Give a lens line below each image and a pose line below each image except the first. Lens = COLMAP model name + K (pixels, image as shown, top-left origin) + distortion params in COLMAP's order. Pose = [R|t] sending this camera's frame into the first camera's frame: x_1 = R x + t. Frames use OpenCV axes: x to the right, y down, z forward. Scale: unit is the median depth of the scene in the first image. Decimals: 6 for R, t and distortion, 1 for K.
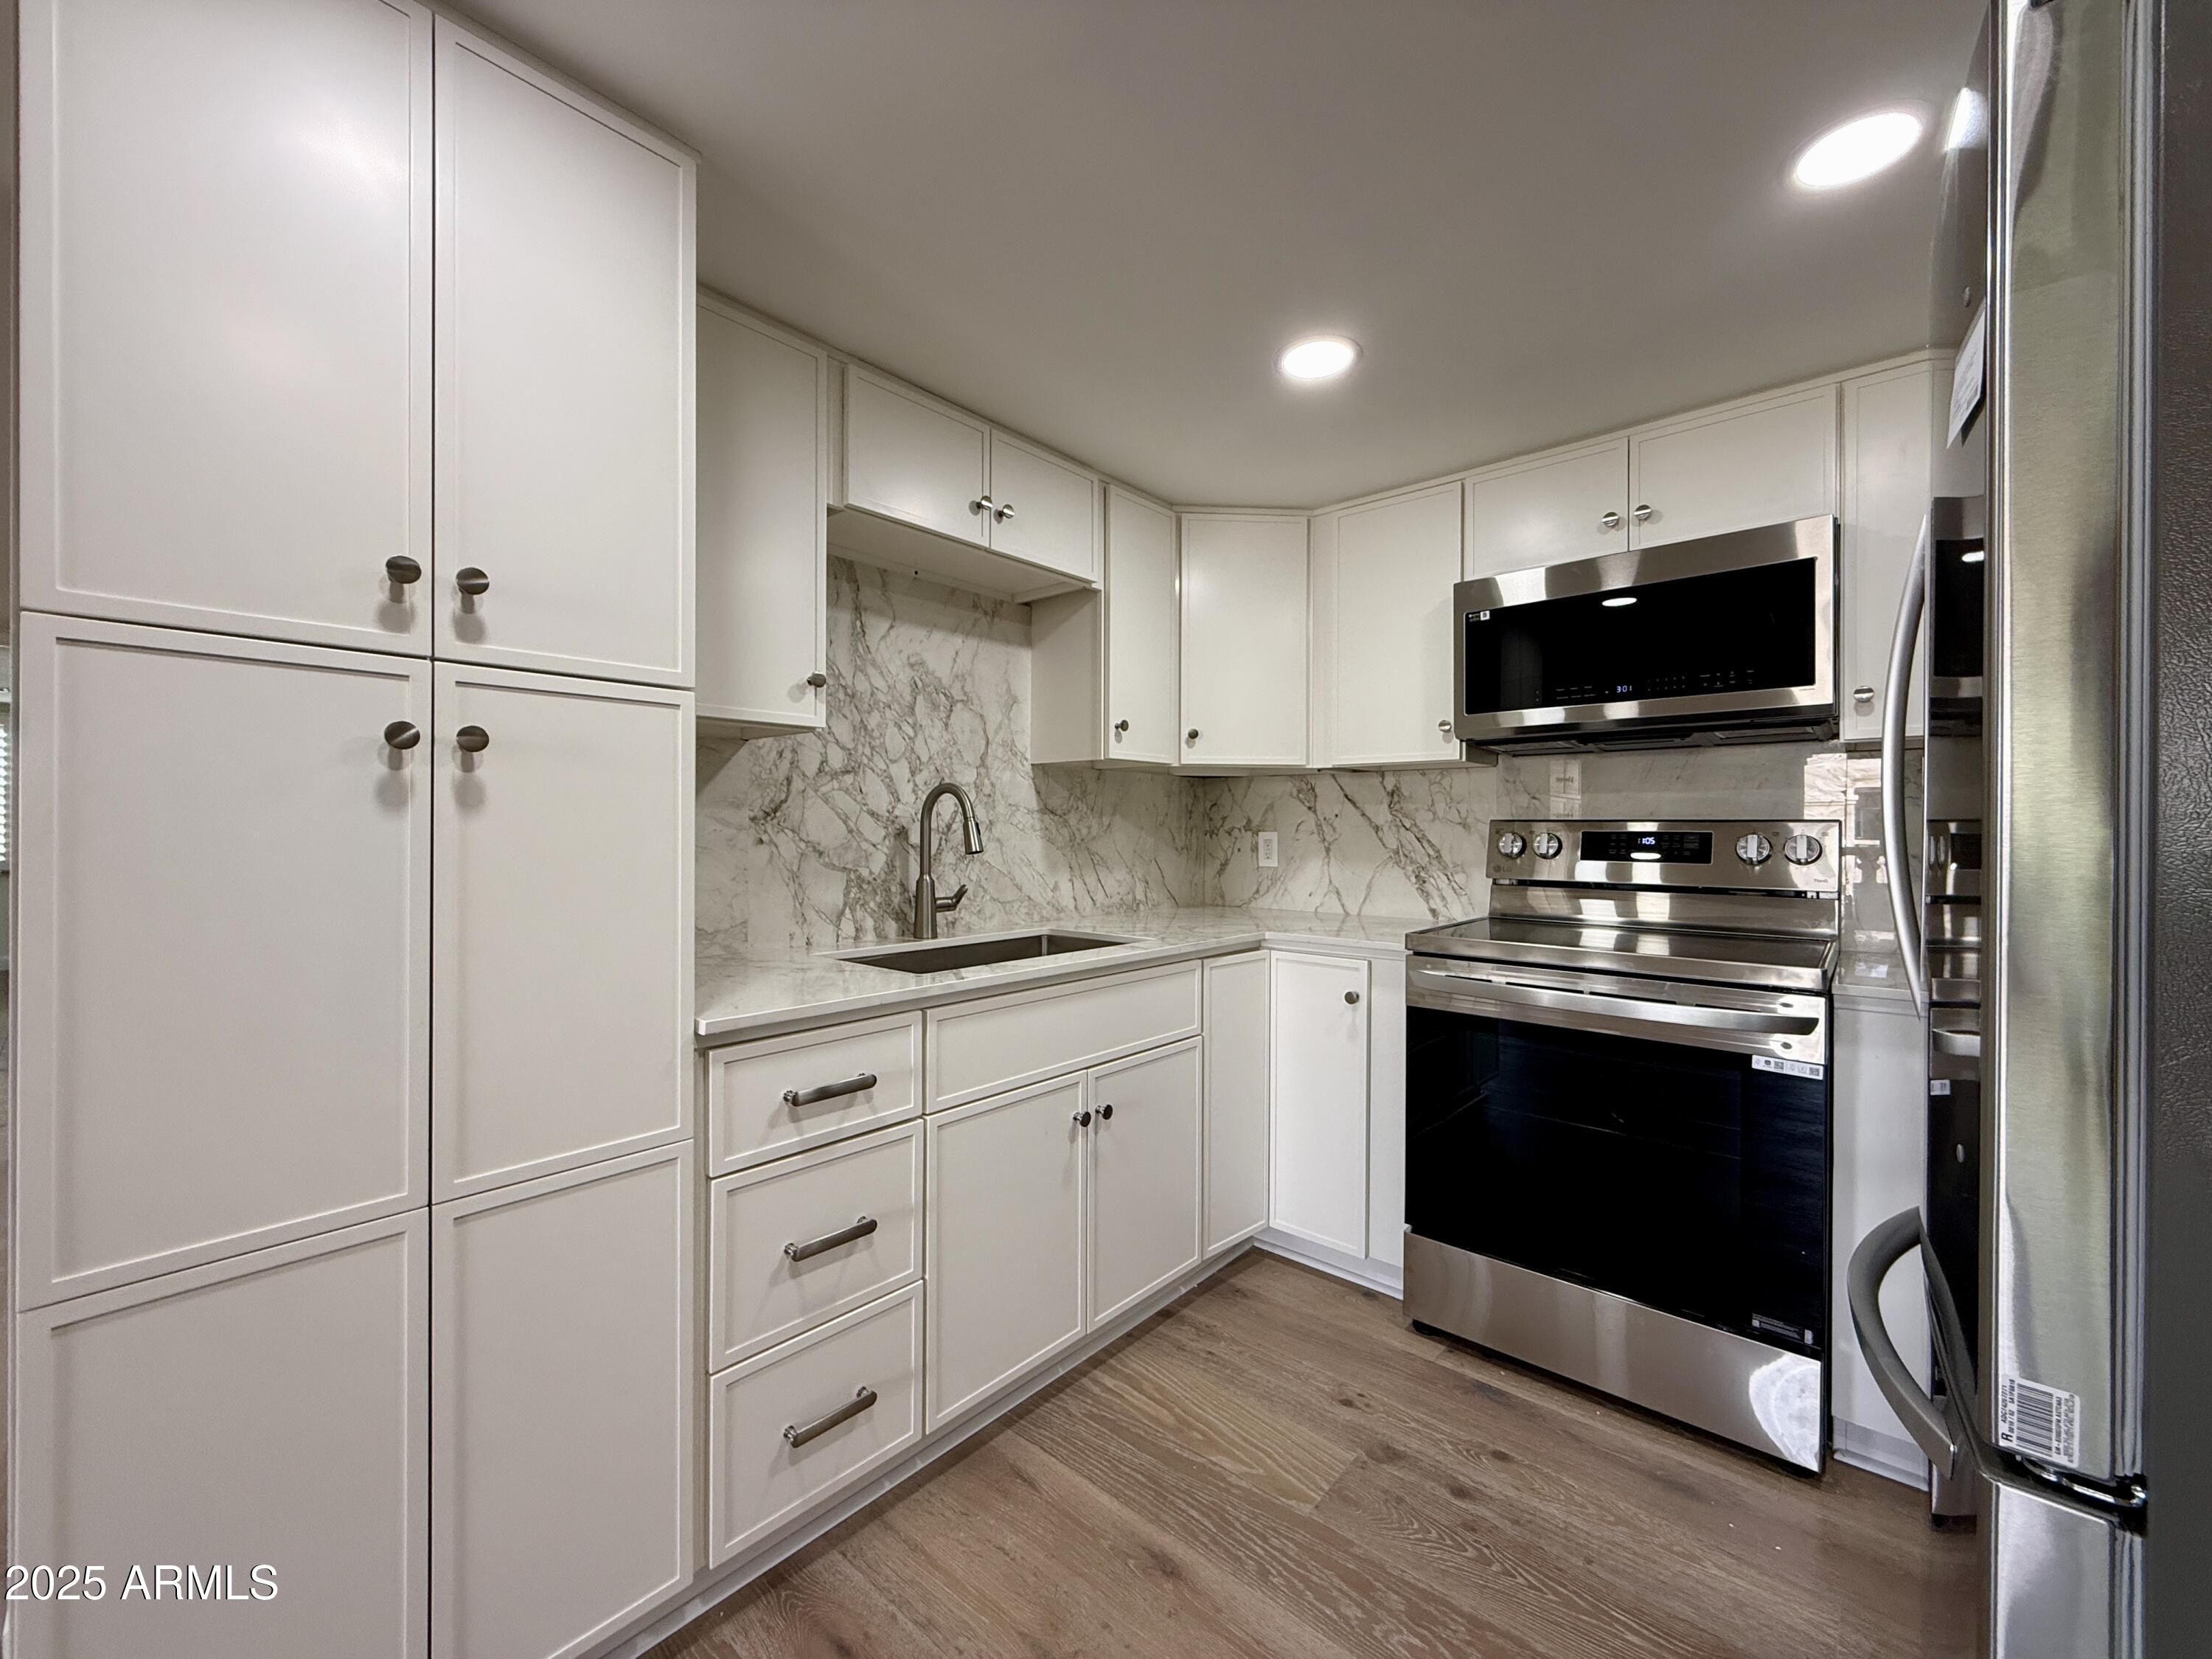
lens RADIAL K [[897.9, 0, 1121.1], [0, 897.9, 828.1], [0, 0, 1]] dist [-0.001117, 0.001743]
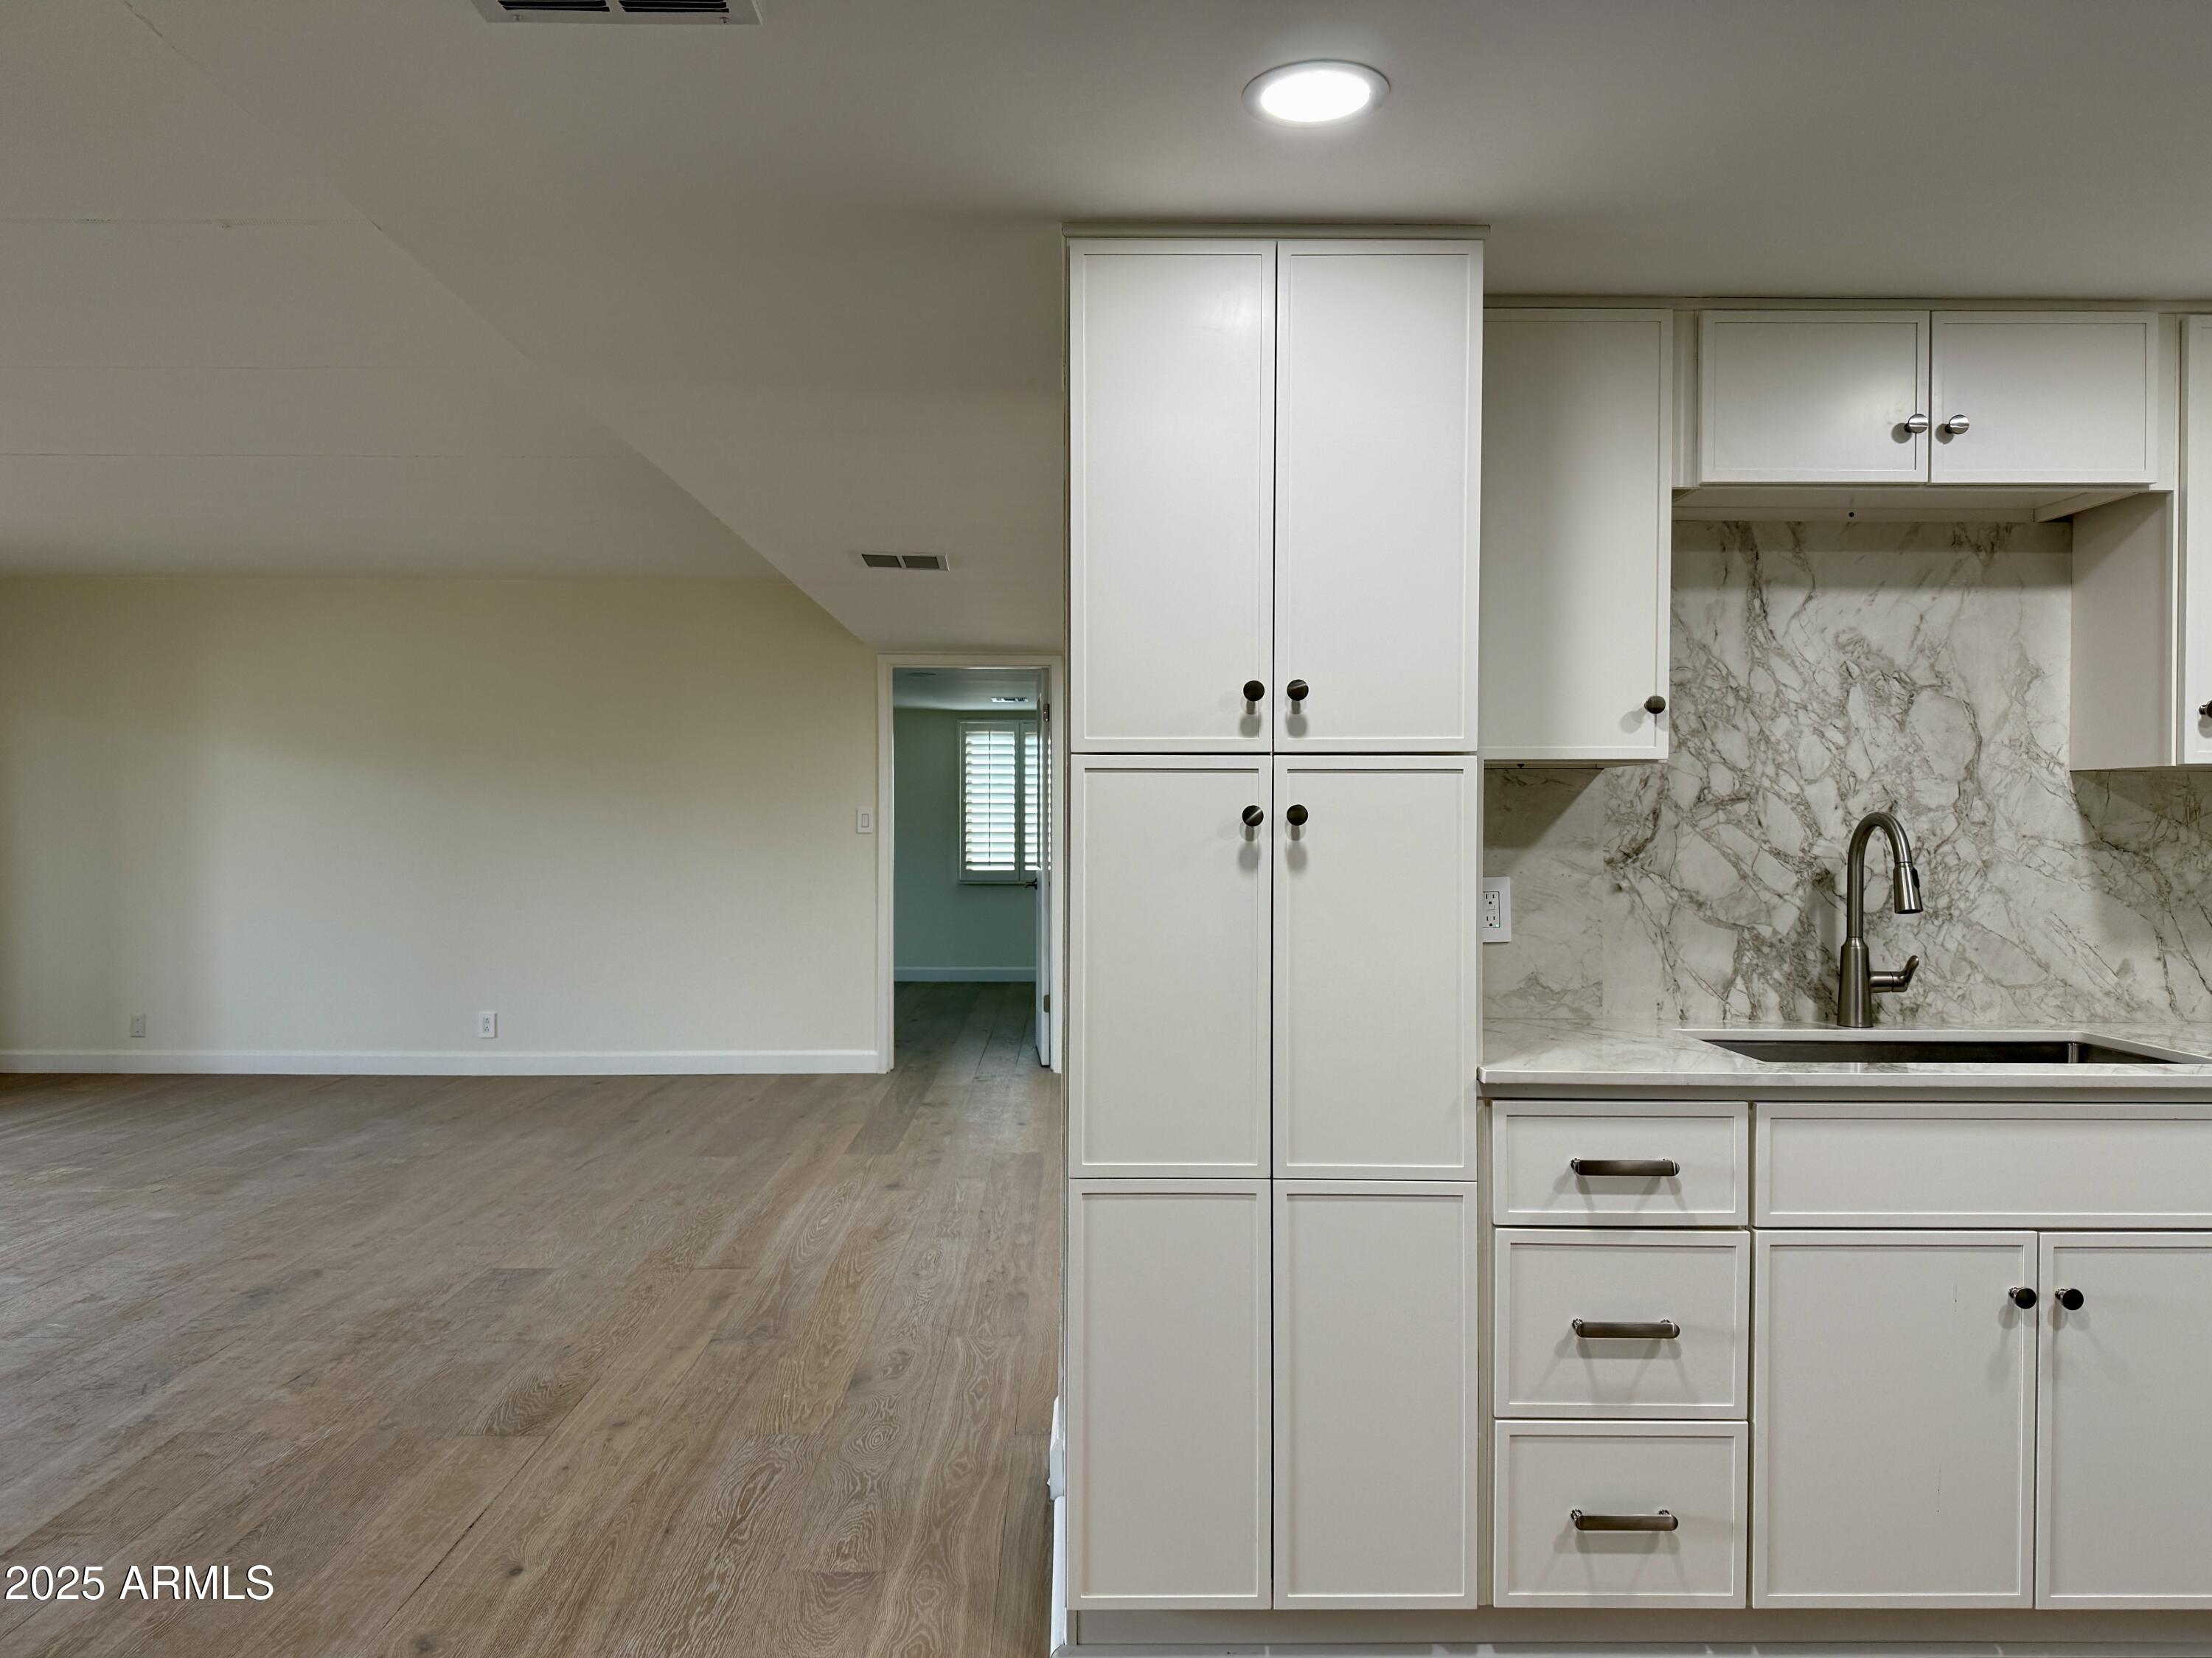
lens RADIAL K [[1628.9, 0, 1077.2], [0, 1628.9, 842.6], [0, 0, 1]] dist [0.030234, -0.020840]
pose [[0.661092, 0.007954, -0.750263, 0.367512], [-0.000804, 0.999951, 0.009893, -0.038522], [0.750304, -0.005937, 0.661066, -0.346340]]
